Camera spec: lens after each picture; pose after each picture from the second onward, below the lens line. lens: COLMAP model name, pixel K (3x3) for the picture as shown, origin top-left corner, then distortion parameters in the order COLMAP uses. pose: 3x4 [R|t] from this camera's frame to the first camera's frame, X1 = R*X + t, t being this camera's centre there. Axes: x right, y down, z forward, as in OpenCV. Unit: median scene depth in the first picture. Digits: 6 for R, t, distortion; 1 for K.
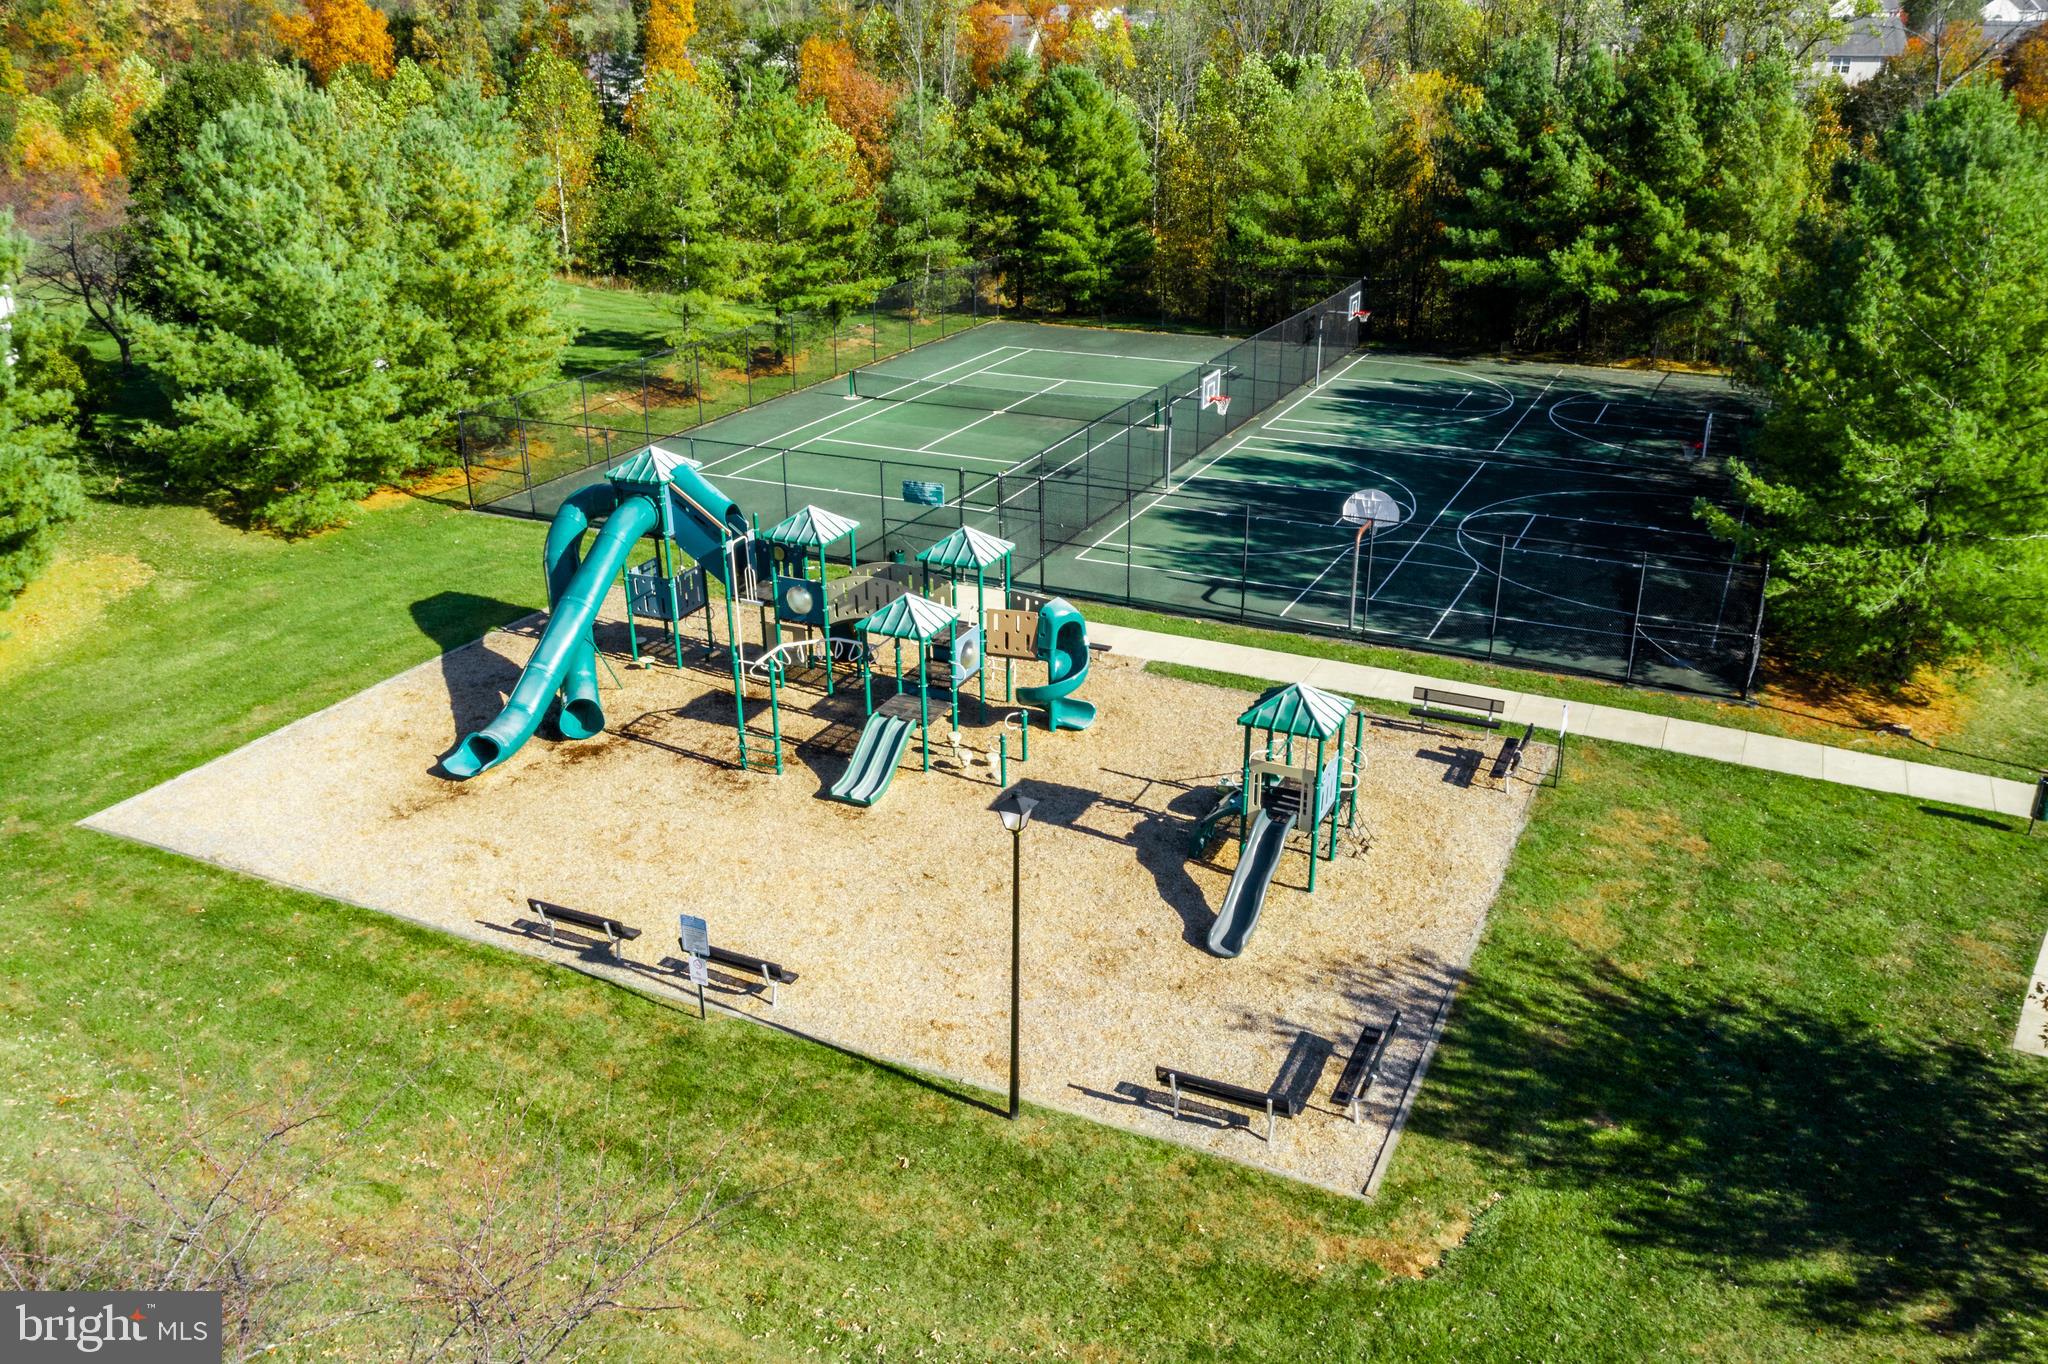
lens RADIAL K [[1599.8, 0, 1023.7], [0, 1599.8, 749.2], [0, 0, 1]] dist [-0.002893, -0.011530]
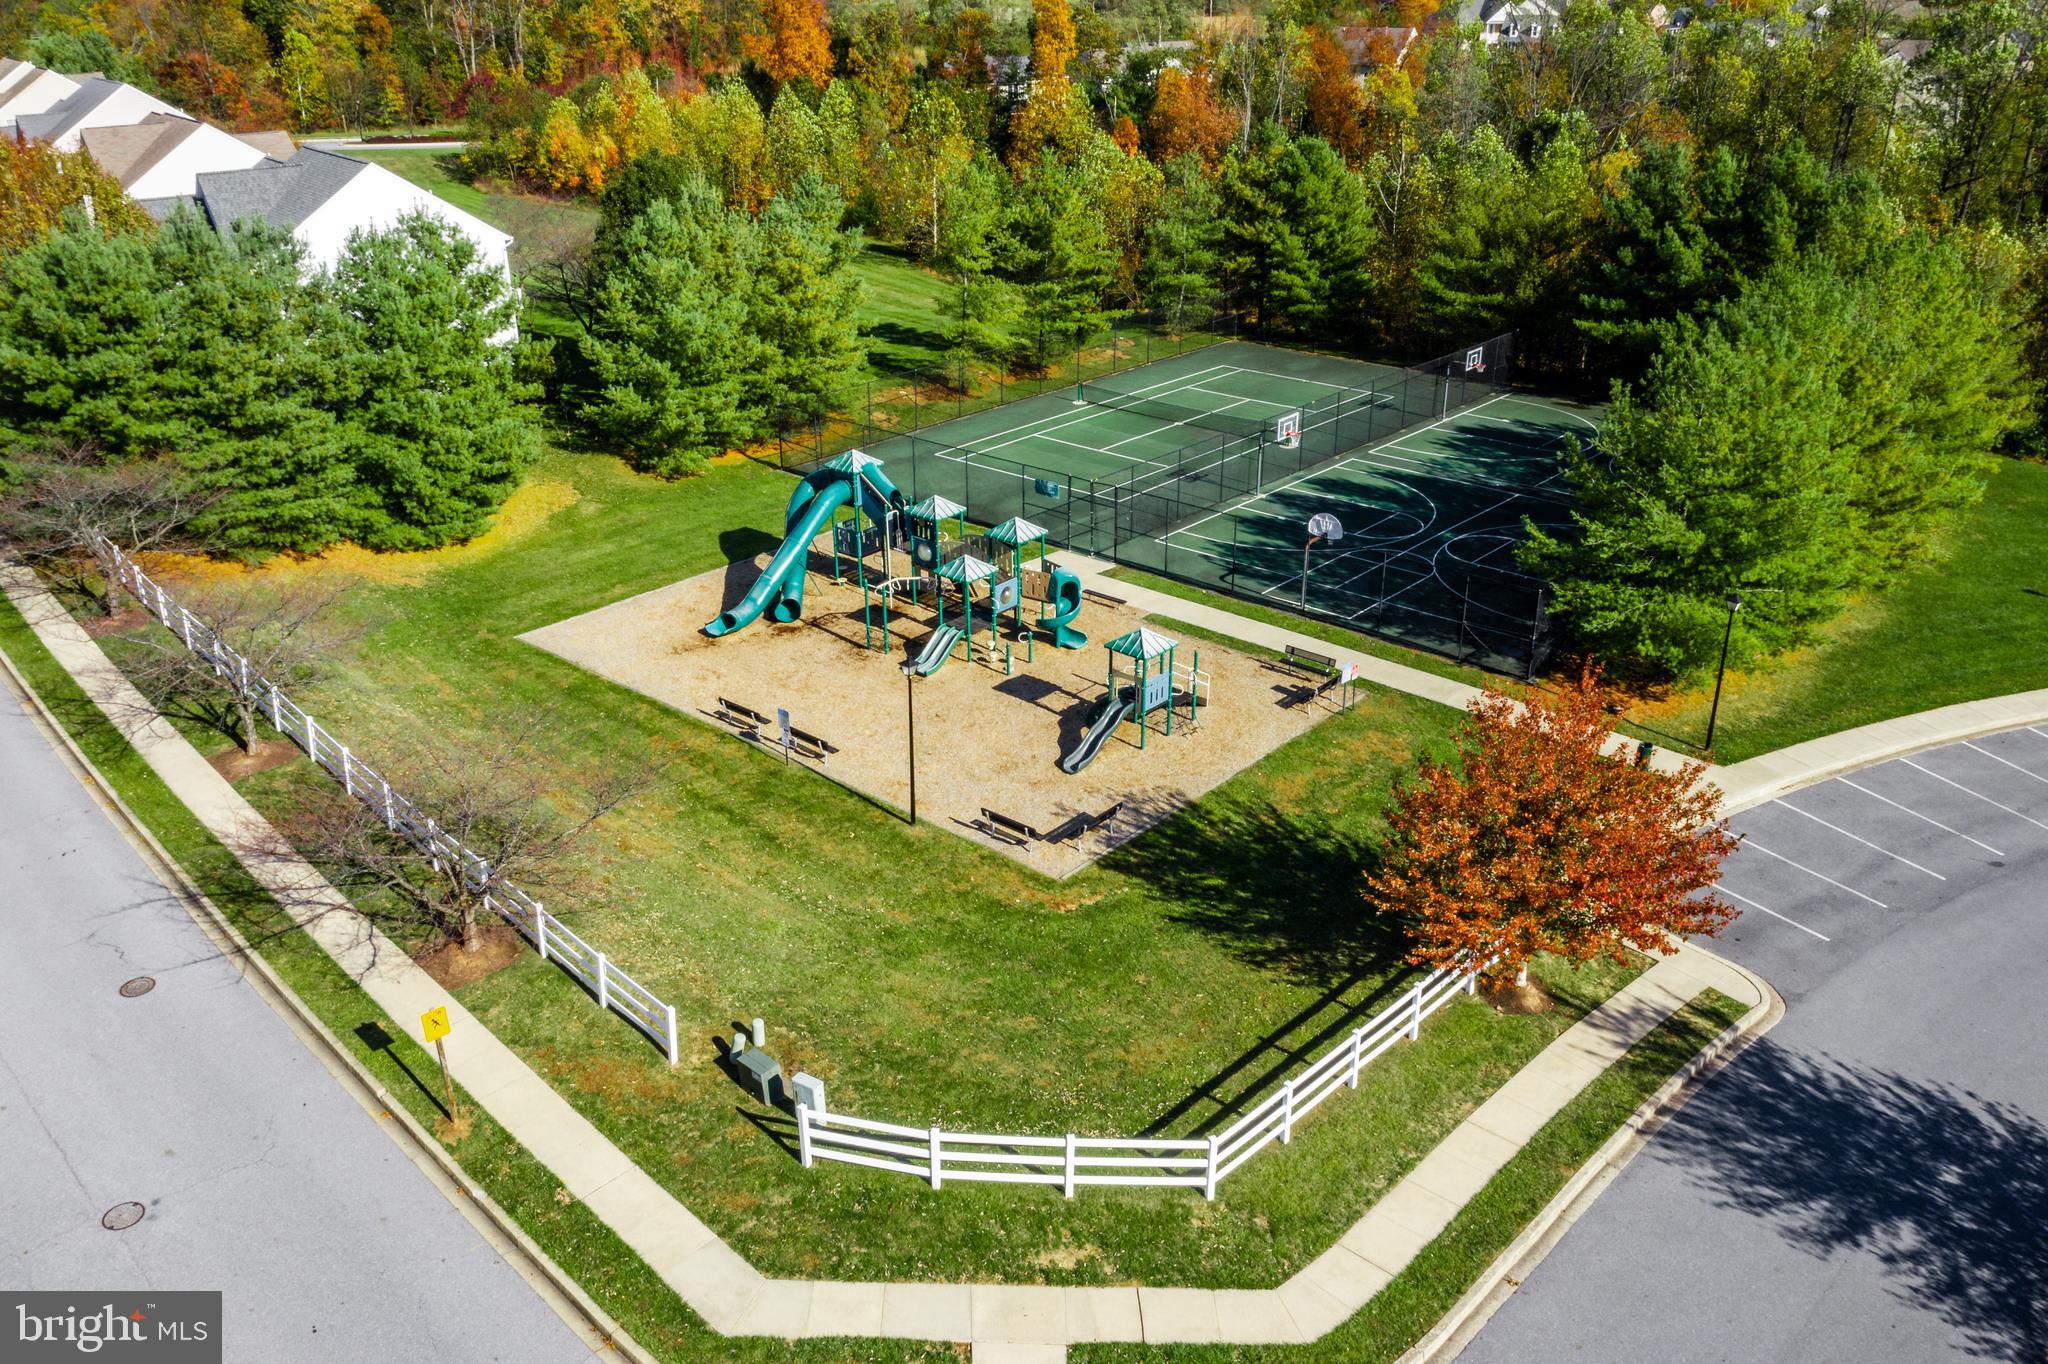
lens RADIAL K [[1599.8, 0, 1023.7], [0, 1599.8, 749.2], [0, 0, 1]] dist [-0.002893, -0.011530]
pose [[0.962866, 0.123986, -0.239828, 0.352119], [-0.116310, 0.992149, 0.045957, 0.017894], [0.243643, -0.016356, 0.969727, -0.529304]]
